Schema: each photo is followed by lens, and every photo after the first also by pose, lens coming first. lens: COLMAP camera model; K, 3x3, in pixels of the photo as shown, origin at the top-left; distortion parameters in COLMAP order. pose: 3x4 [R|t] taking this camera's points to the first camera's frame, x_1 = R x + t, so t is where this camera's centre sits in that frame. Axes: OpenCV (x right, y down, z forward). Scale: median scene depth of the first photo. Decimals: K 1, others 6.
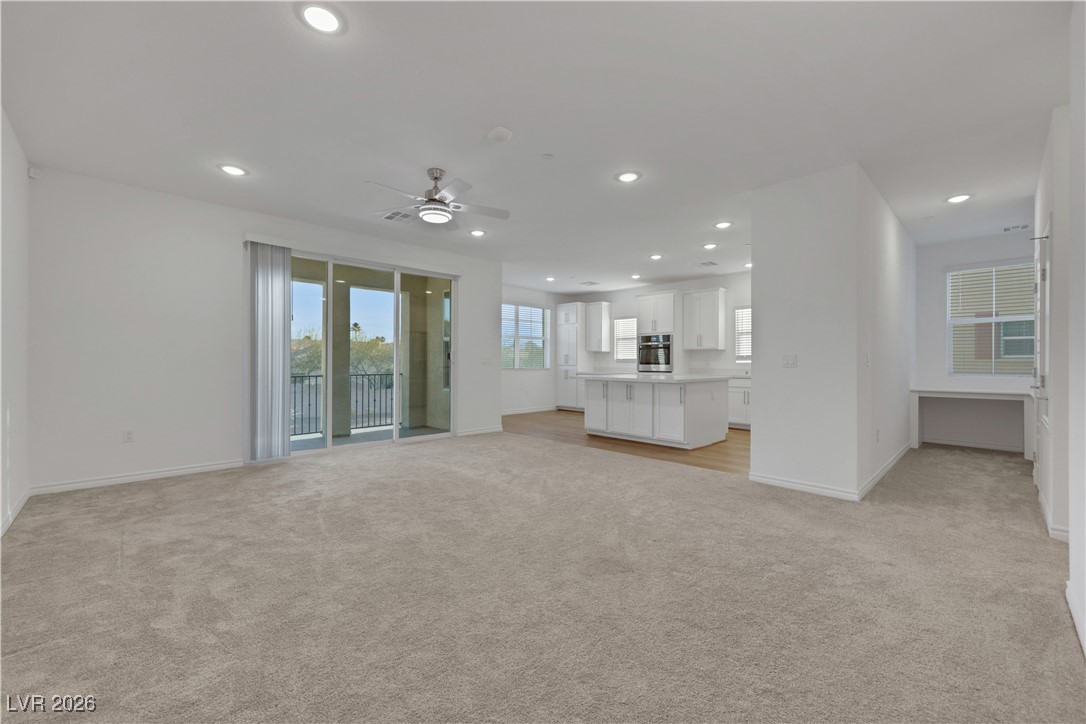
lens RADIAL K [[436.5, 0, 539.5], [0, 436.5, 362.0], [0, 0, 1]] dist [-0.001208, -0.000245]
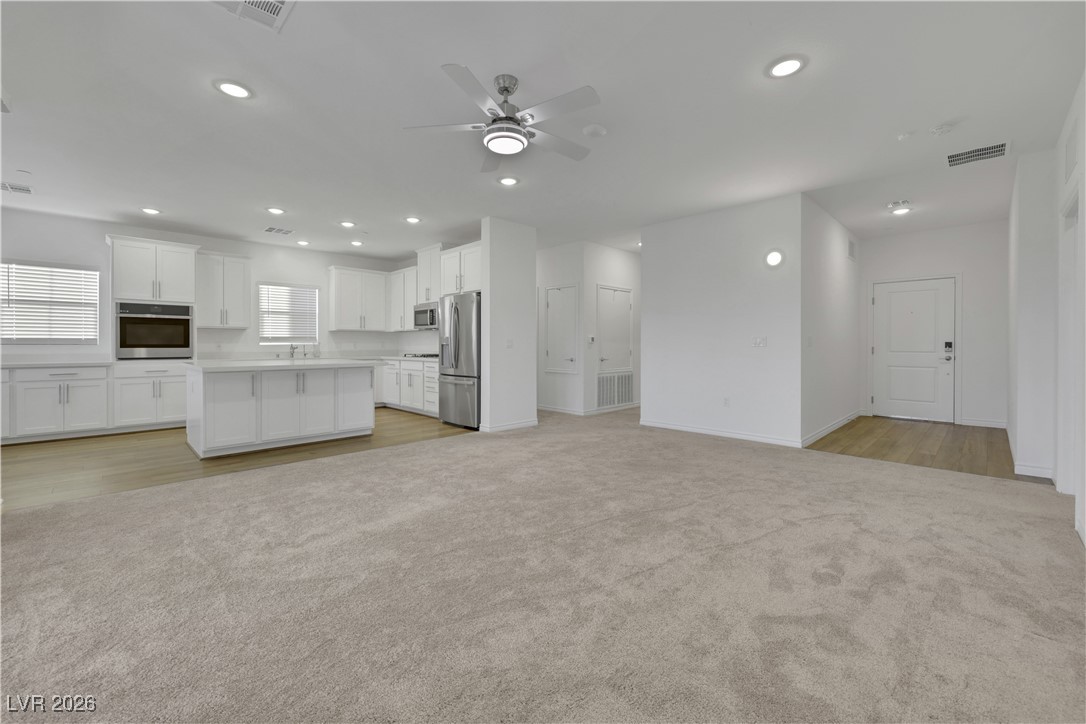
lens RADIAL K [[436.5, 0, 537.9], [0, 436.5, 348.7], [0, 0, 1]] dist [-0.001208, -0.000245]
pose [[-0.020901, -0.010204, 0.999729, -0.389887], [-0.000750, 0.999948, 0.010191, 0.000045], [-0.999781, -0.000537, -0.020908, 0.395879]]
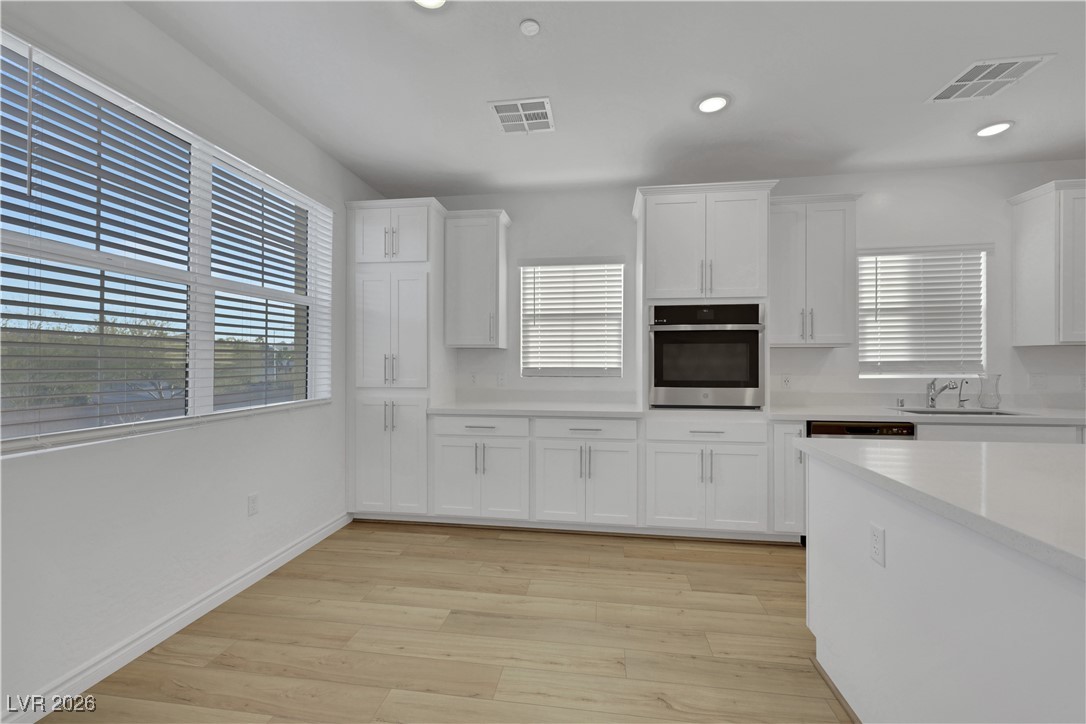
lens RADIAL K [[436.5, 0, 541.4], [0, 436.5, 359.7], [0, 0, 1]] dist [-0.001208, -0.000245]
pose [[0.785838, -0.000533, 0.618432, -0.056848], [0.001376, 0.999999, -0.000887, -0.014948], [-0.618431, 0.001548, 0.785838, 0.745567]]
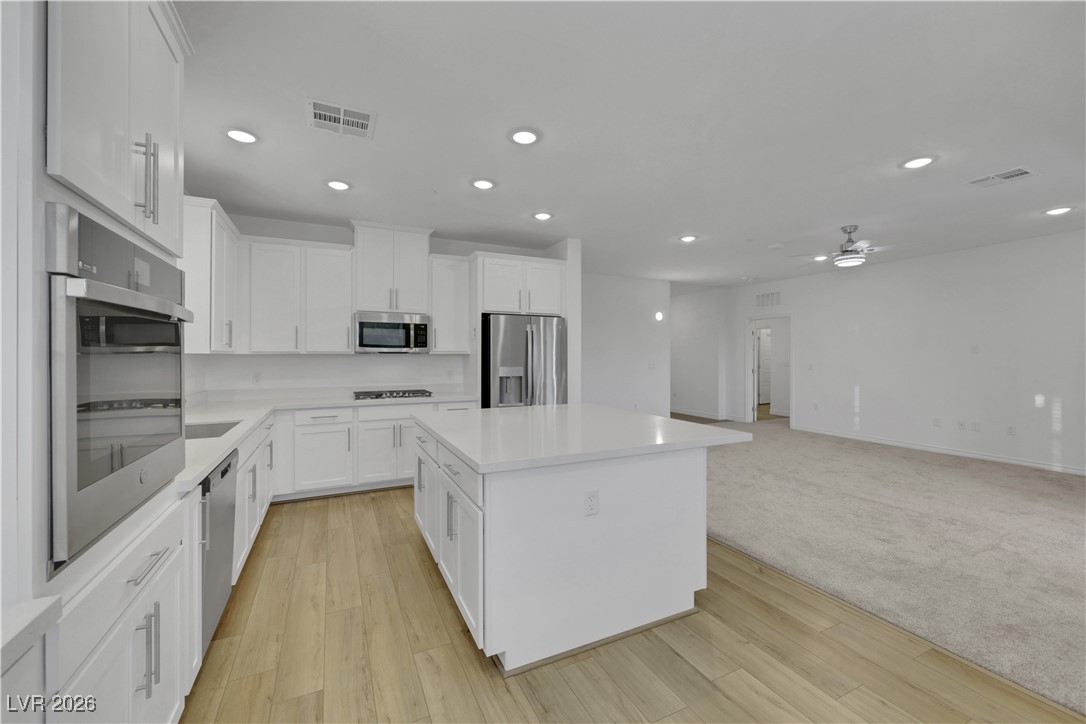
lens RADIAL K [[436.5, 0, 544.2], [0, 436.5, 359.1], [0, 0, 1]] dist [-0.001208, -0.000245]
pose [[-0.952507, -0.004342, 0.304487, 0.089533], [-0.002062, 0.999967, 0.007808, -0.024751], [-0.304510, 0.006810, -0.952485, 1.014190]]
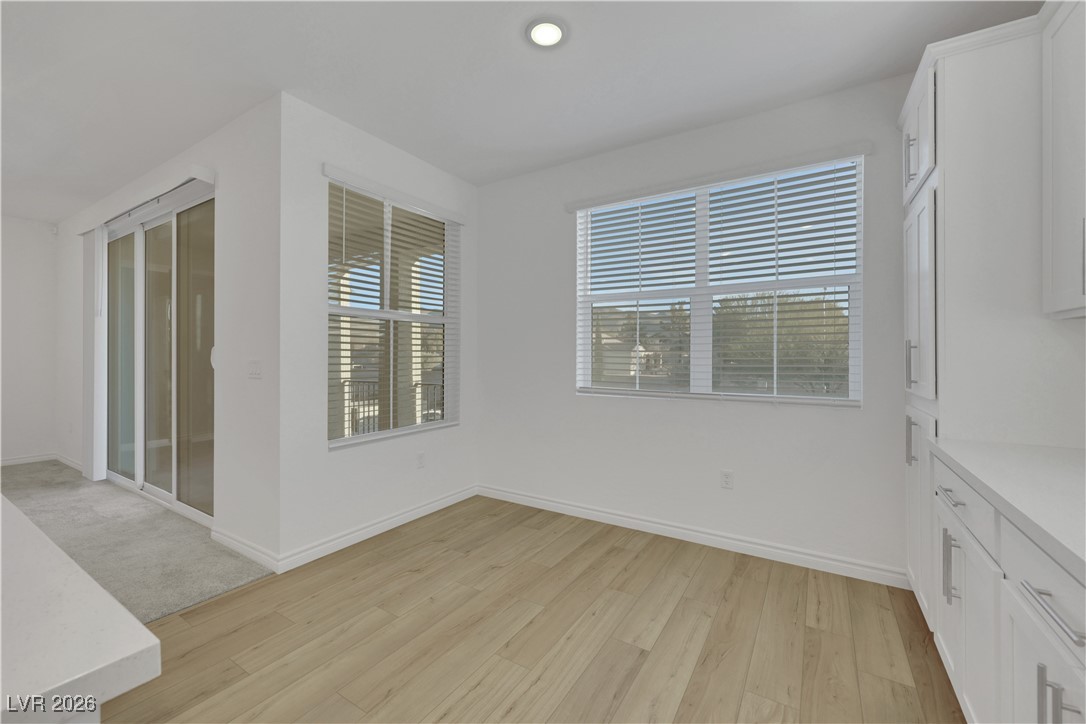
lens RADIAL K [[436.5, 0, 547.0], [0, 436.5, 360.1], [0, 0, 1]] dist [-0.001208, -0.000245]
pose [[0.248787, 0.007552, -0.968529, 0.238009], [0.000306, 0.999969, 0.007876, -0.011905], [0.968558, -0.002255, 0.248777, 0.872971]]
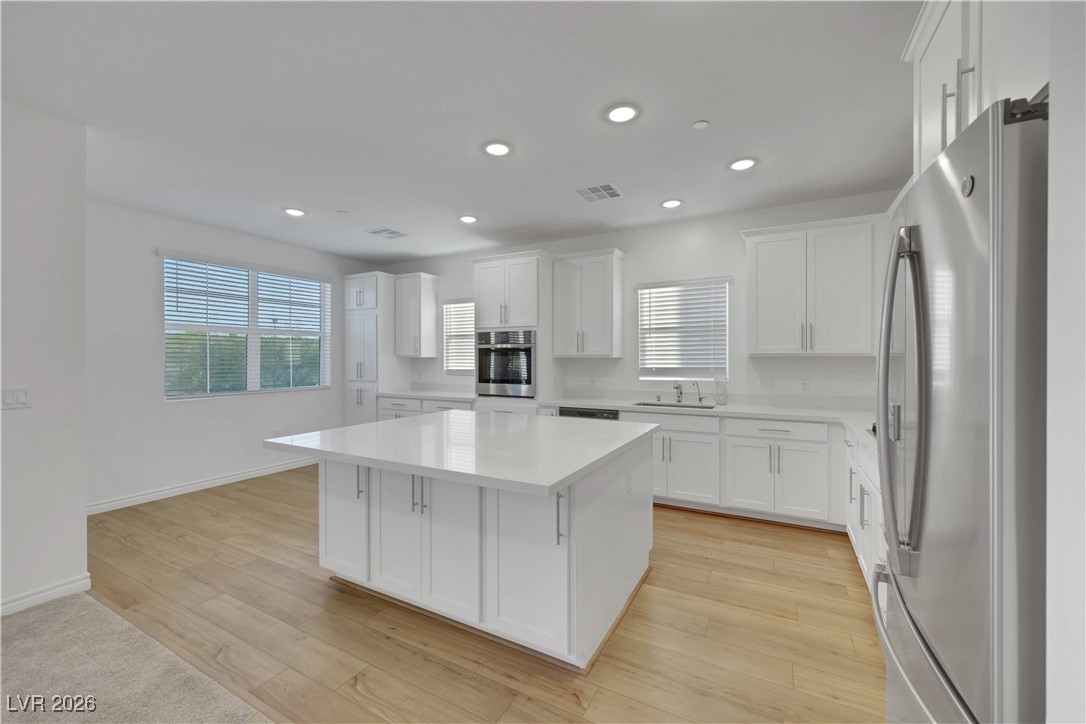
lens RADIAL K [[436.5, 0, 541.6], [0, 436.5, 359.4], [0, 0, 1]] dist [-0.001208, -0.000245]
pose [[0.953303, -0.005384, 0.301968, 0.129113], [0.003433, 0.999970, 0.006990, -0.026746], [-0.301997, -0.005627, 0.953292, 0.418665]]
